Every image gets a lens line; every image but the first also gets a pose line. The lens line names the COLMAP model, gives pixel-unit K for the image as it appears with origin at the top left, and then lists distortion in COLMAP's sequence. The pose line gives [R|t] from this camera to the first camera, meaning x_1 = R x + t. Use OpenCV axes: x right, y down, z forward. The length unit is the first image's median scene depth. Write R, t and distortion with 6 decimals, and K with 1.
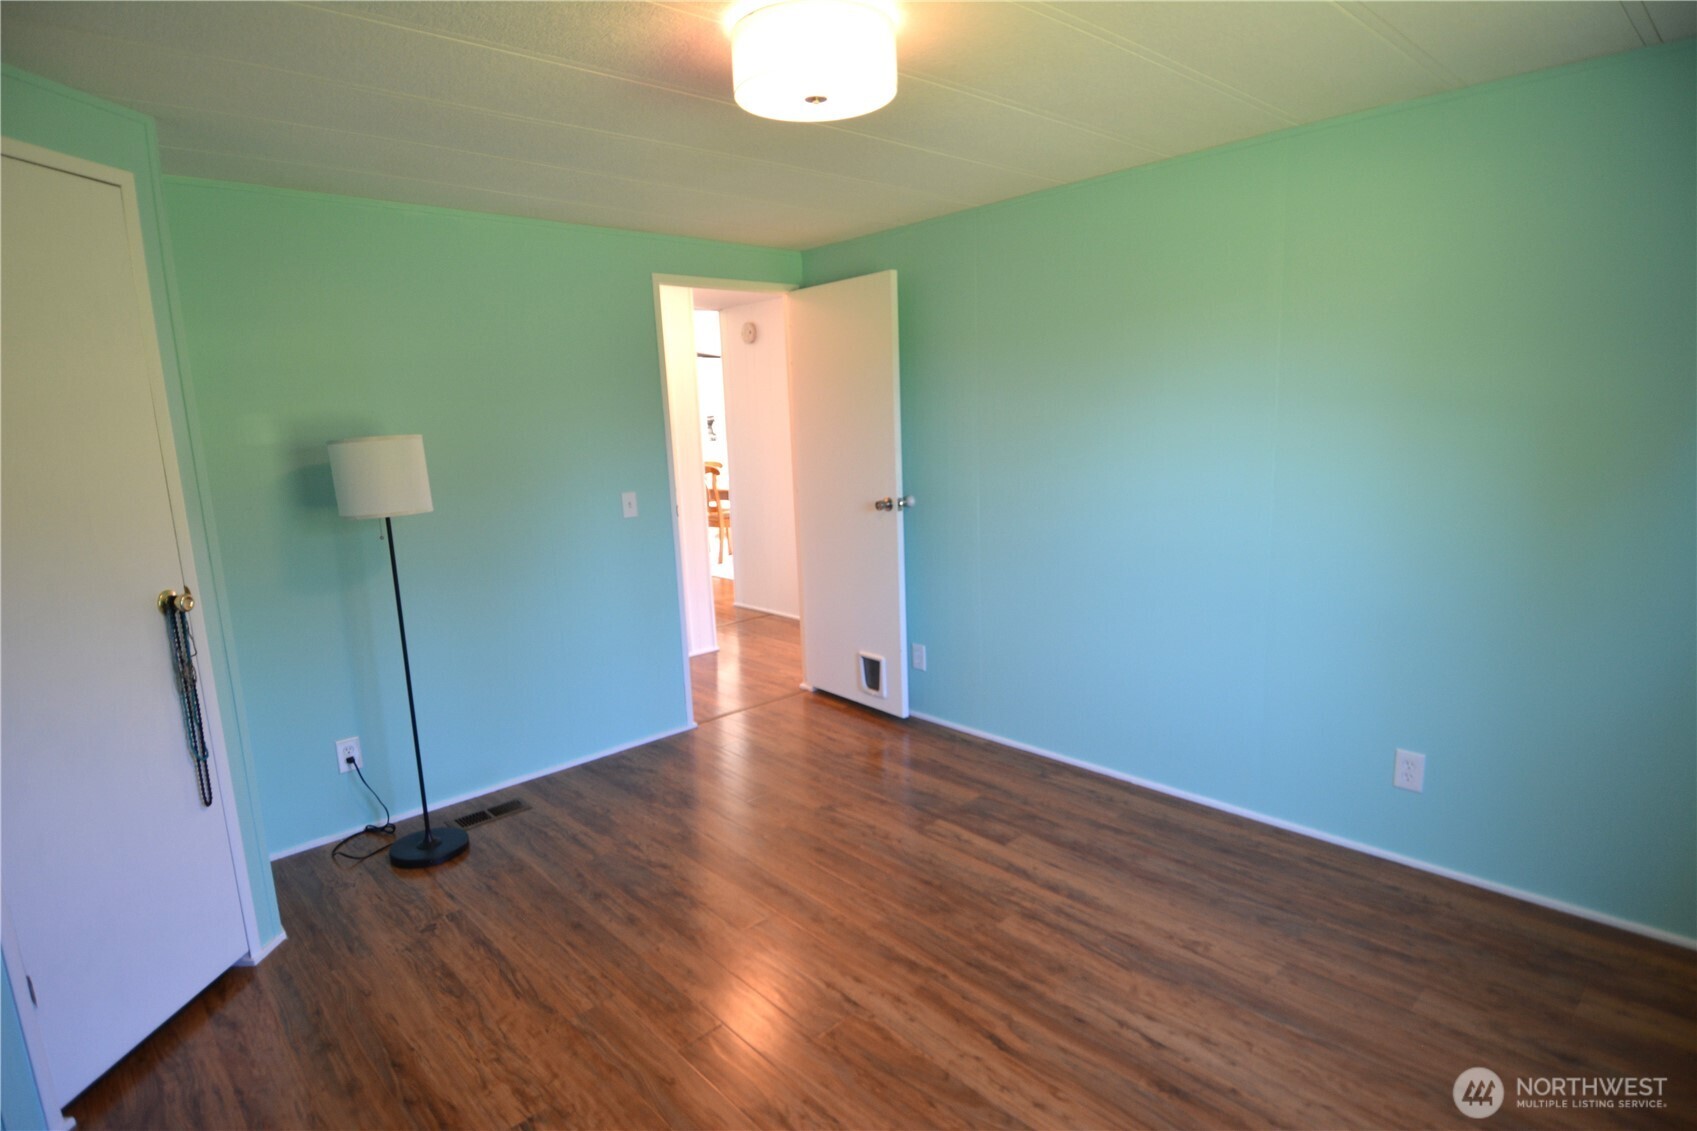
lens RADIAL K [[890.6, 0, 841.9], [0, 890.6, 565.2], [0, 0, 1]] dist [0.049477, -0.051229]
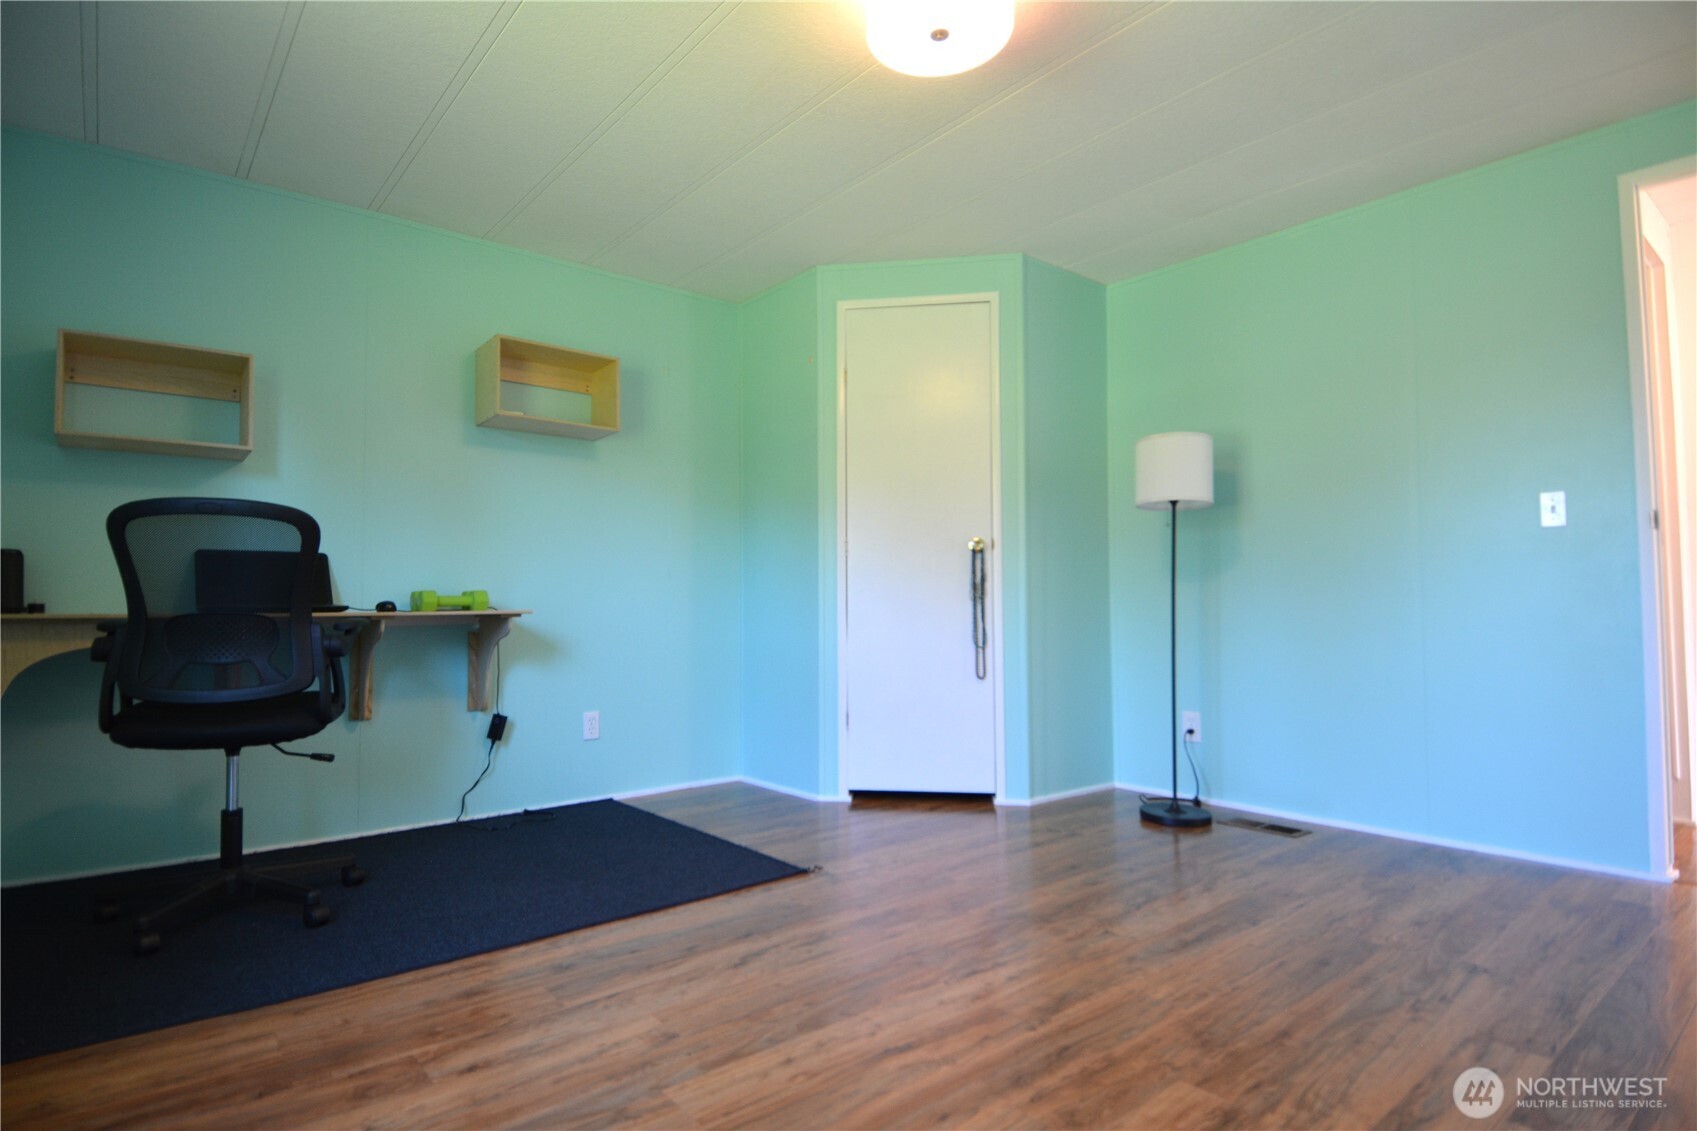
lens RADIAL K [[912.1, 0, 845.1], [0, 912.1, 560.8], [0, 0, 1]] dist [-0.000920, -0.000569]
pose [[-0.065737, -0.019491, -0.997647, 0.846698], [-0.166568, 0.985995, -0.008288, 0.116223], [0.983836, 0.165632, -0.068063, 0.825681]]
